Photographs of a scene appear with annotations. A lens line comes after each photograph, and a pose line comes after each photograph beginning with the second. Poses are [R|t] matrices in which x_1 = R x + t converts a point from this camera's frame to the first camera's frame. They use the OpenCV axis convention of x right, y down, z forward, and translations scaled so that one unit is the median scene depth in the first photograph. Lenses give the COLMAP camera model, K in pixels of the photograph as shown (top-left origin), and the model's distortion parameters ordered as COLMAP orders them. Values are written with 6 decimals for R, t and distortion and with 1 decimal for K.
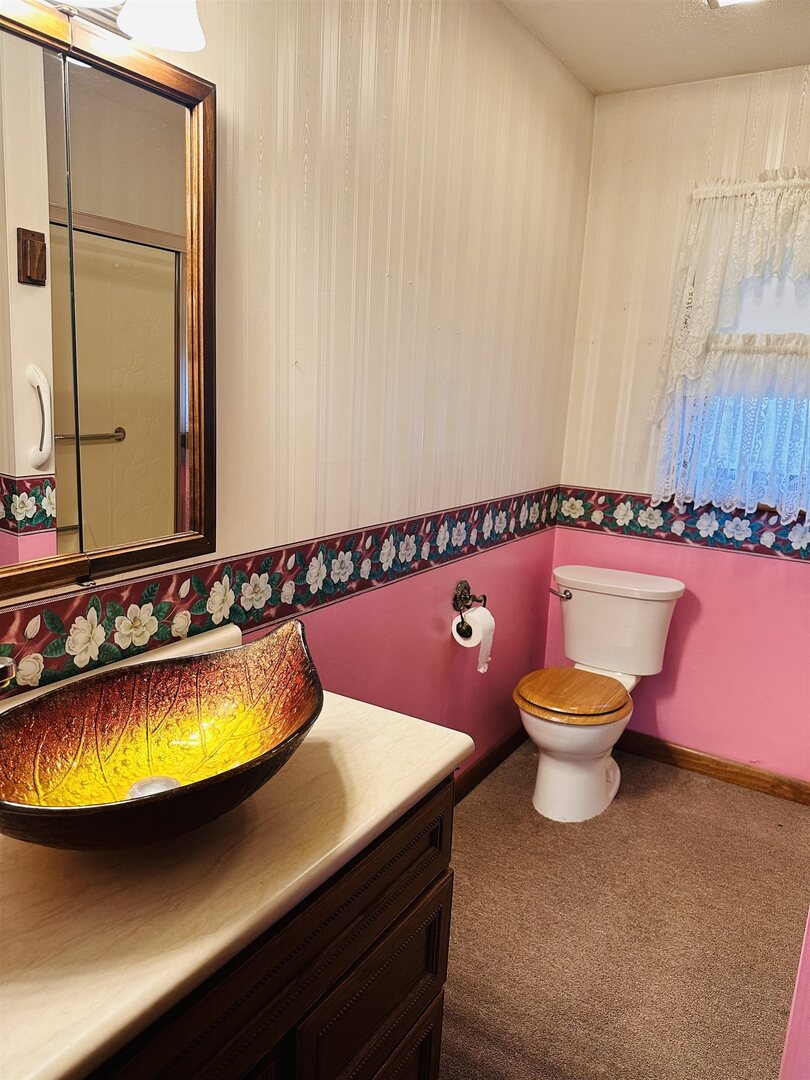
lens RADIAL K [[760.4, 0, 405.0], [0, 760.4, 540.0], [0, 0, 1]] dist [0.042852, -0.064876]
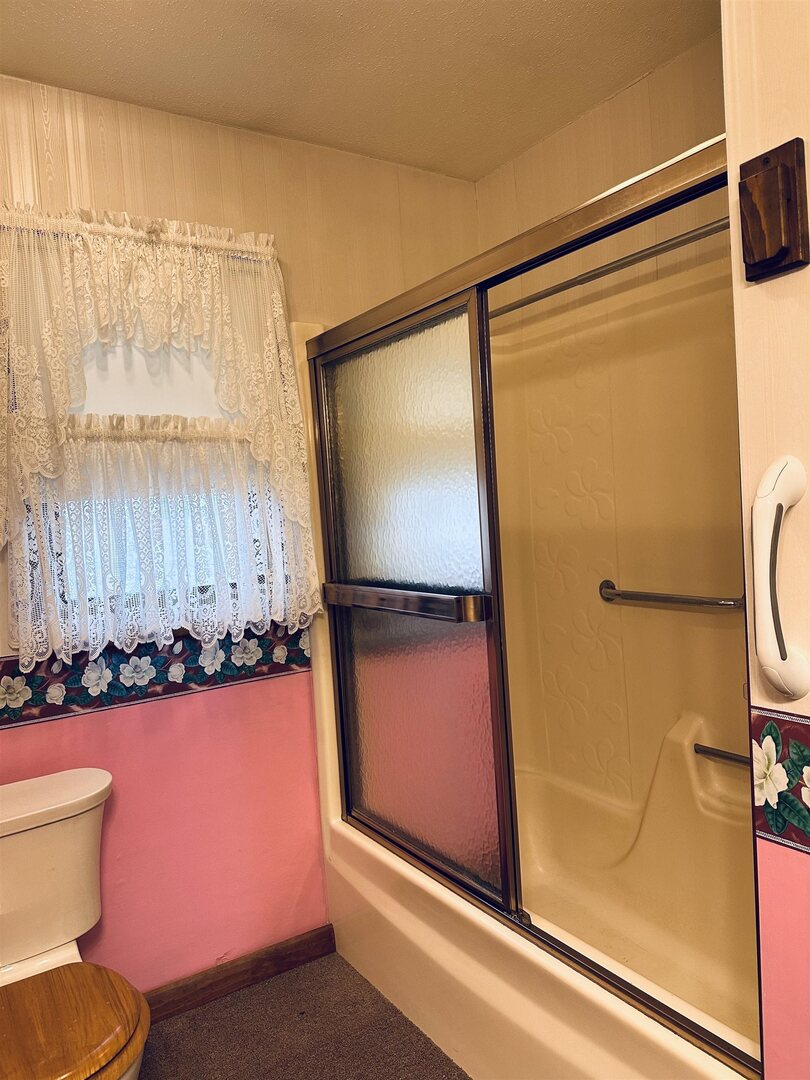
lens RADIAL K [[766.2, 0, 407.8], [0, 766.2, 548.4], [0, 0, 1]] dist [0.000748, -0.005320]
pose [[0.413067, -0.119420, 0.902837, -0.126213], [0.261974, 0.965044, 0.007789, -0.071457], [-0.872207, 0.233302, 0.429912, 0.444921]]
